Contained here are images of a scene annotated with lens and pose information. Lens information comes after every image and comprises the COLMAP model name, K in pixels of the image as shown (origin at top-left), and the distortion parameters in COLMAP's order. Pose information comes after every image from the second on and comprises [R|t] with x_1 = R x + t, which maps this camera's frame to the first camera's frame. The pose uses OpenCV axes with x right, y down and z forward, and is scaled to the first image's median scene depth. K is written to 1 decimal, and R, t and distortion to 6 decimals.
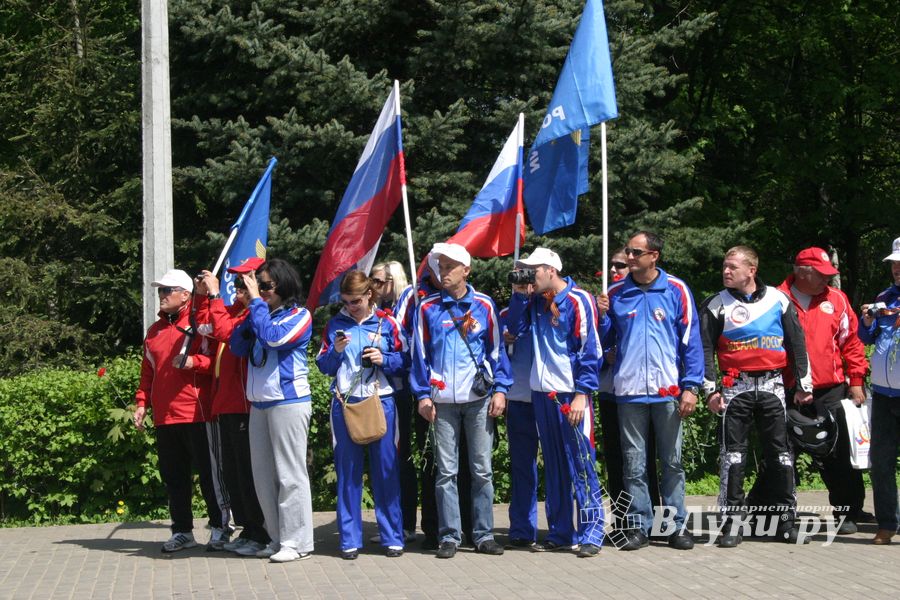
lens RADIAL K [[1885.6, 0, 450.0], [0, 1885.6, 300.0], [0, 0, 1]] dist [-0.028706, -0.696794]
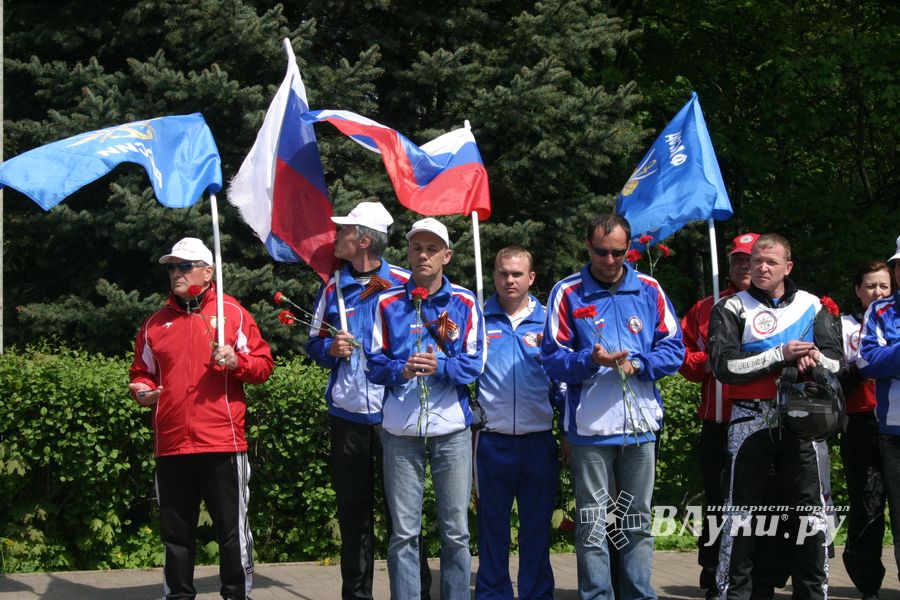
lens RADIAL K [[1885.6, 0, 450.0], [0, 1885.6, 300.0], [0, 0, 1]] dist [-0.028706, -0.696794]
pose [[0.993360, 0.025557, 0.112175, -0.048634], [-0.025474, 0.999673, -0.002176, 0.002095], [-0.112194, -0.000696, 0.993686, 0.199609]]
